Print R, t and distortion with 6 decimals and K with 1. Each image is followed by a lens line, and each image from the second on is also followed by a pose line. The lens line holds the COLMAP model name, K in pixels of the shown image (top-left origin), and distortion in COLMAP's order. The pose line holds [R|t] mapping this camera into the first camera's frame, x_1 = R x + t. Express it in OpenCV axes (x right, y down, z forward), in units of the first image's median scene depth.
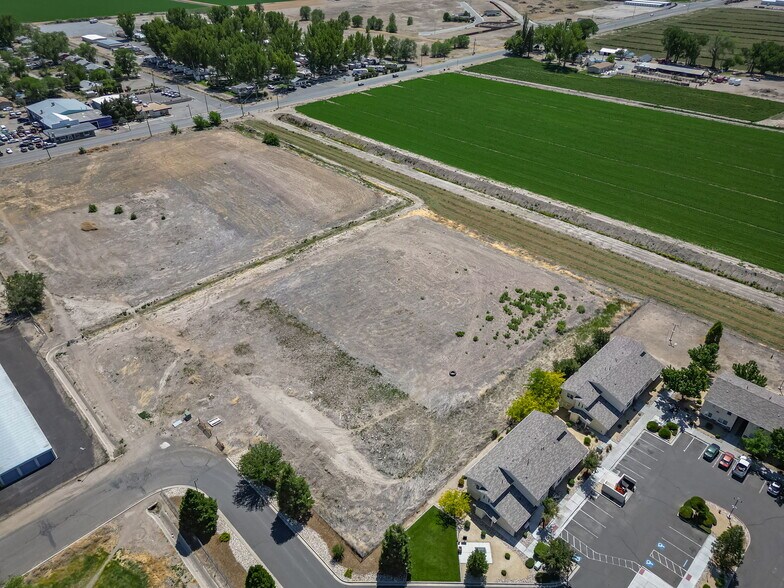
lens RADIAL K [[549.1, 0, 392.0], [0, 549.1, 294.0], [0, 0, 1]] dist [0.078132, -0.074340]
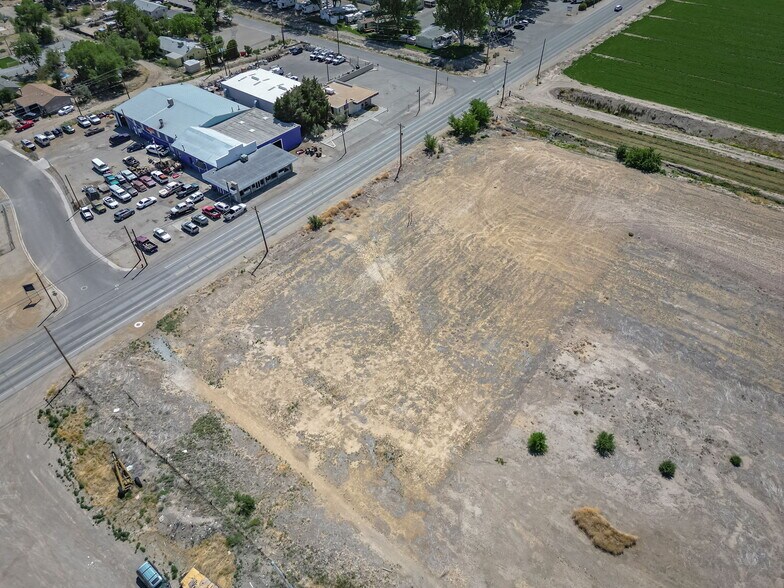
lens RADIAL K [[549.1, 0, 392.0], [0, 549.1, 294.0], [0, 0, 1]] dist [0.078132, -0.074340]
pose [[0.991914, -0.089368, 0.090116, -0.602287], [0.074714, 0.985150, 0.154590, -0.296529], [-0.102593, -0.146607, 0.983860, 0.571014]]
